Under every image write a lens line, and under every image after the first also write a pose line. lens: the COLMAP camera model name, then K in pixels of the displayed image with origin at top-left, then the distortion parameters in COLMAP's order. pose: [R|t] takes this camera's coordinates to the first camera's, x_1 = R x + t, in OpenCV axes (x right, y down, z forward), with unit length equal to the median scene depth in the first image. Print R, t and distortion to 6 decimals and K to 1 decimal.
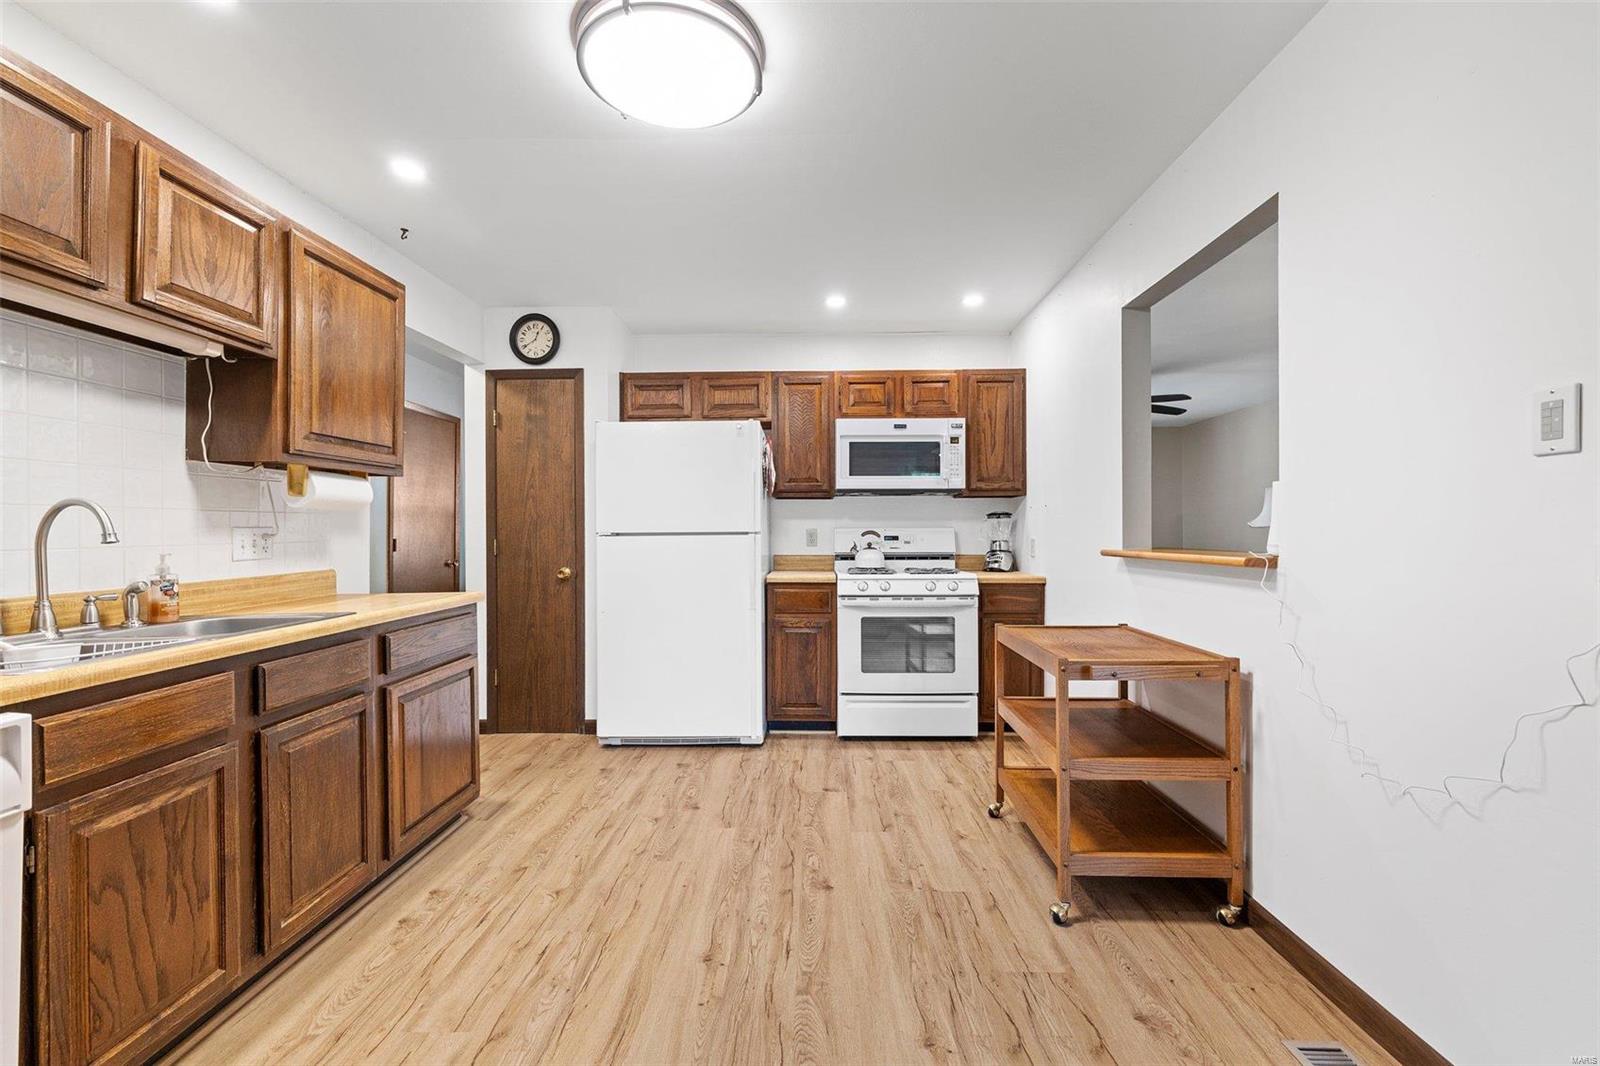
lens RADIAL K [[652.3, 0, 800.0], [0, 652.3, 533.0], [0, 0, 1]] dist [-0.002094, 0.000758]
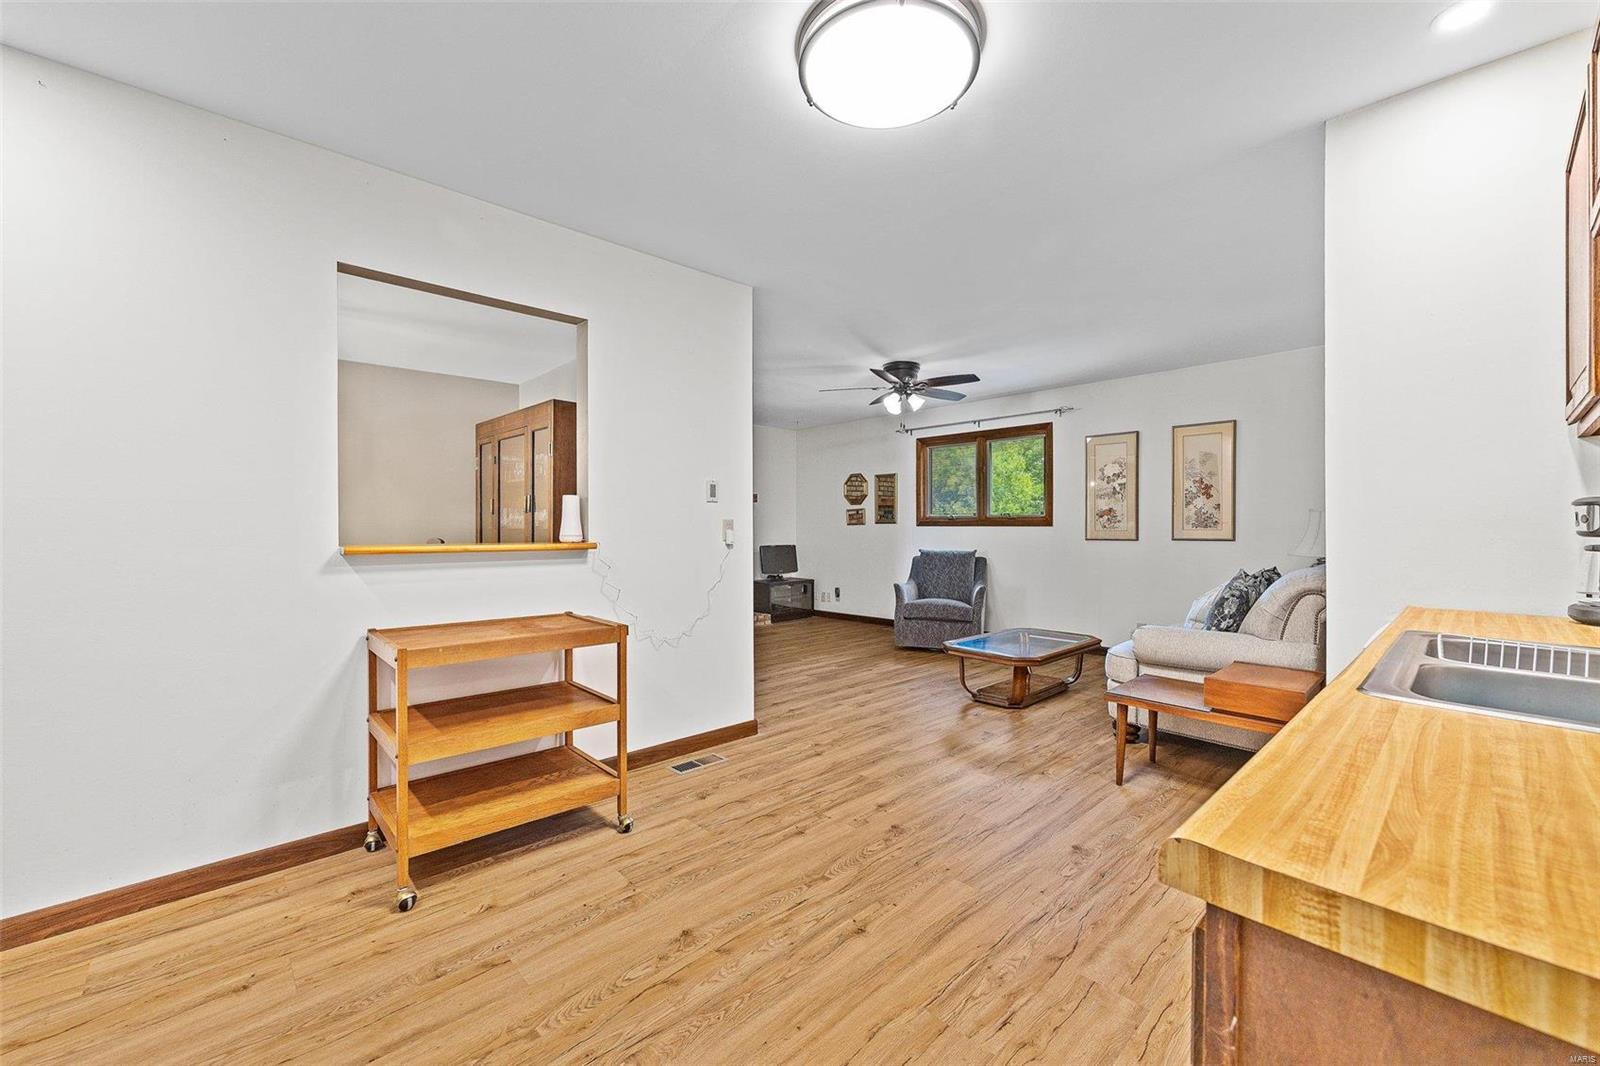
lens RADIAL K [[636.8, 0, 805.2], [0, 636.8, 523.6], [0, 0, 1]] dist [-0.000440, 0.000021]
pose [[-0.705820, 0.009964, 0.708321, -0.591635], [0.001916, 0.999924, -0.012156, 0.007806], [-0.708389, -0.007223, -0.705785, 1.306462]]
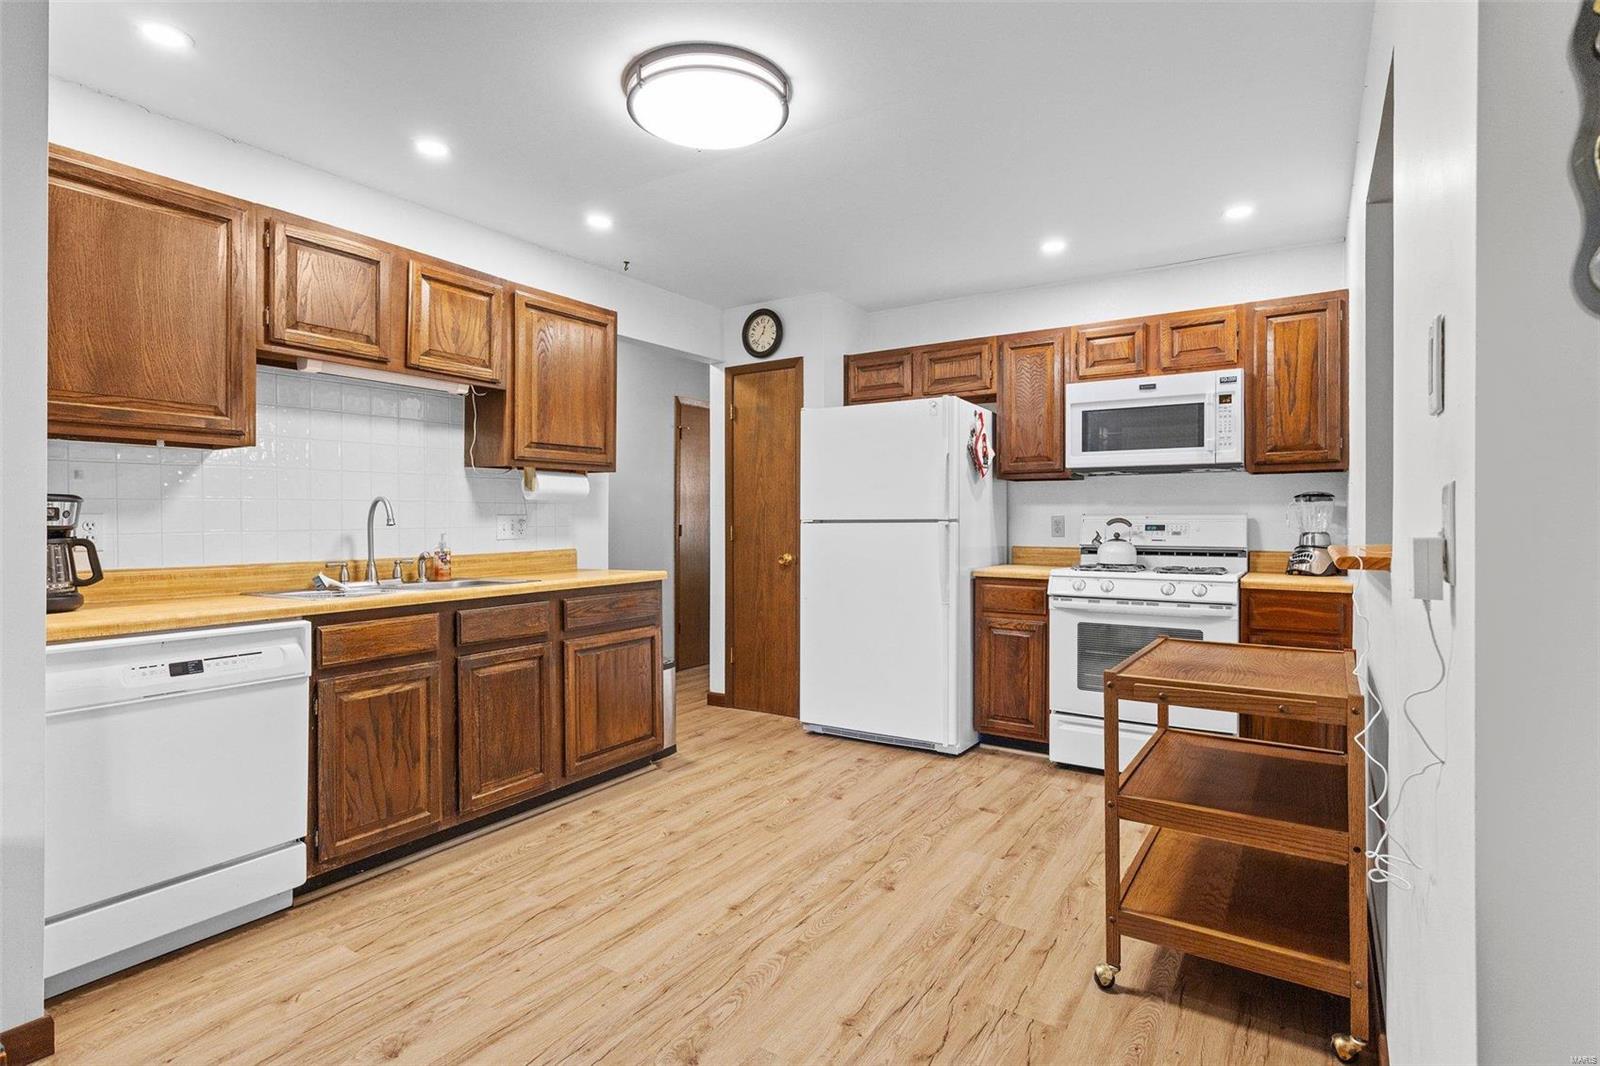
lens RADIAL K [[781.2, 0, 803.6], [0, 781.2, 521.9], [0, 0, 1]] dist [-0.003327, 0.000066]
pose [[0.853006, 0.004332, -0.521883, 0.468444], [-0.003394, 0.999990, 0.002755, -0.000753], [0.521890, -0.000579, 0.853013, -0.044342]]
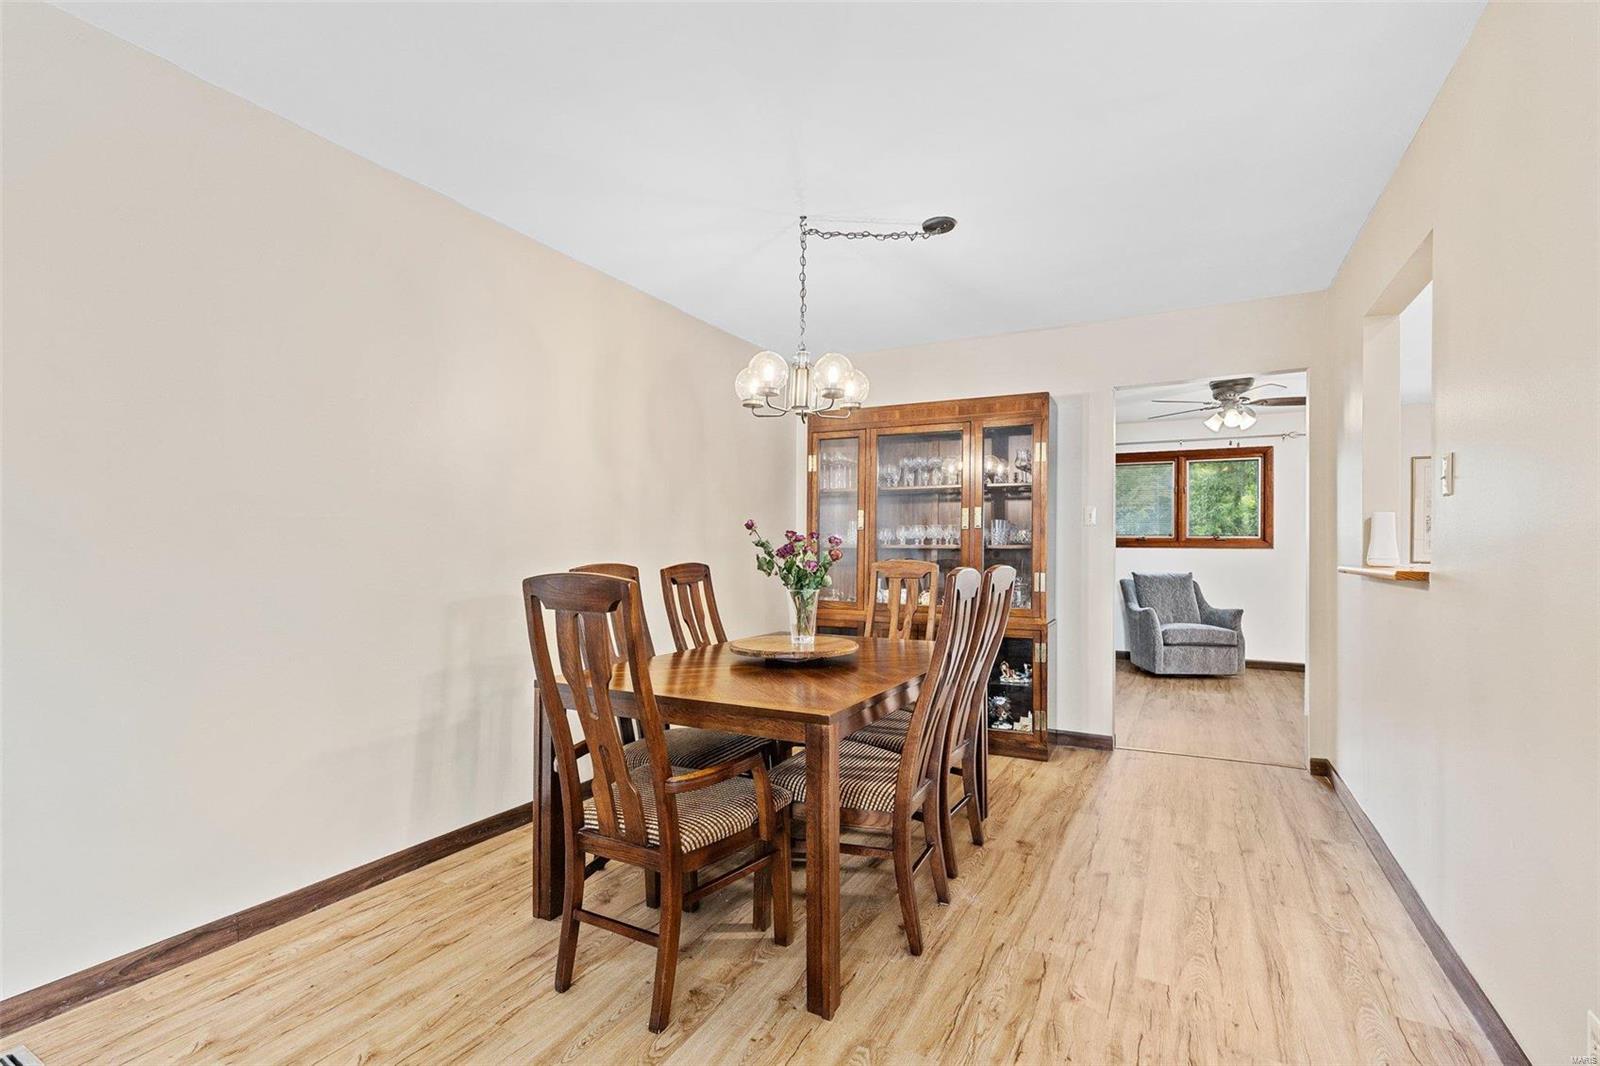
lens RADIAL K [[712.8, 0, 797.4], [0, 712.8, 554.7], [0, 0, 1]] dist [-0.016770, 0.000051]
pose [[-0.890795, 0.000513, 0.454406, 0.912814], [0.002452, 0.999990, 0.003678, -0.000240], [-0.454399, 0.004390, -0.890787, 2.244445]]
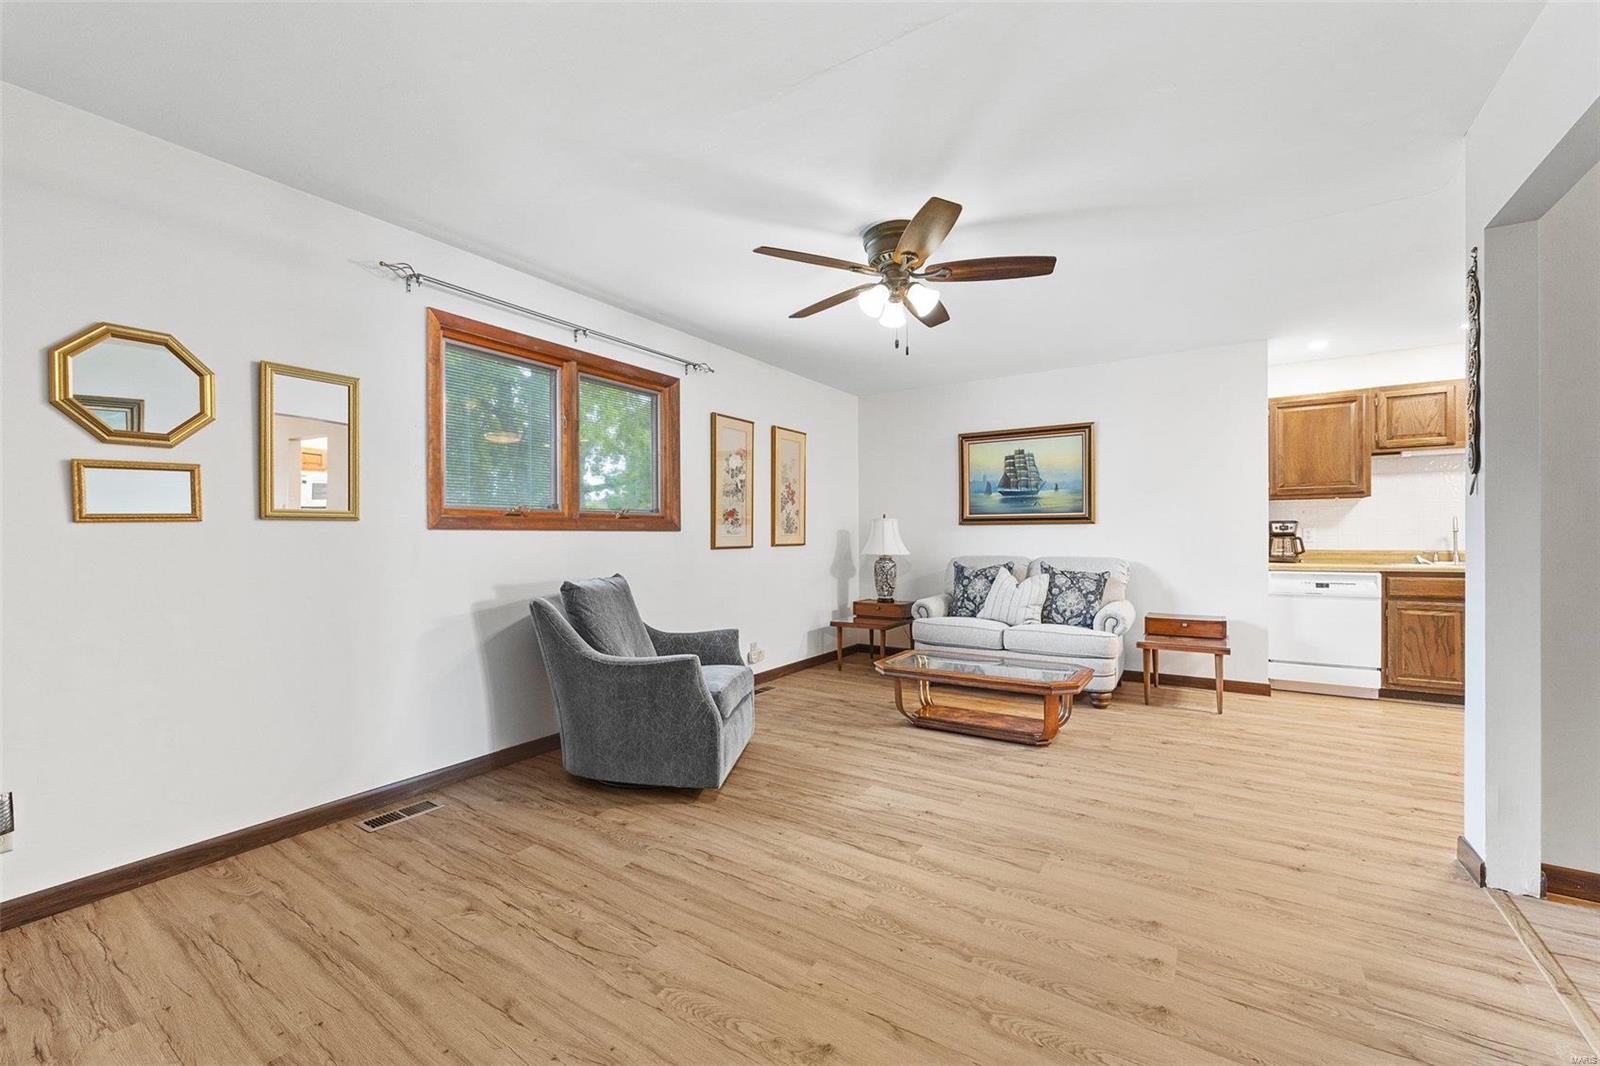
lens RADIAL K [[647.1, 0, 792.5], [0, 647.1, 537.0], [0, 0, 1]] dist [-0.001511, 0.000055]
pose [[-0.534513, 0.010189, -0.845099, 1.828904], [0.008734, 0.999941, 0.006532, -0.002512], [0.845115, -0.003890, -0.534570, 0.031530]]
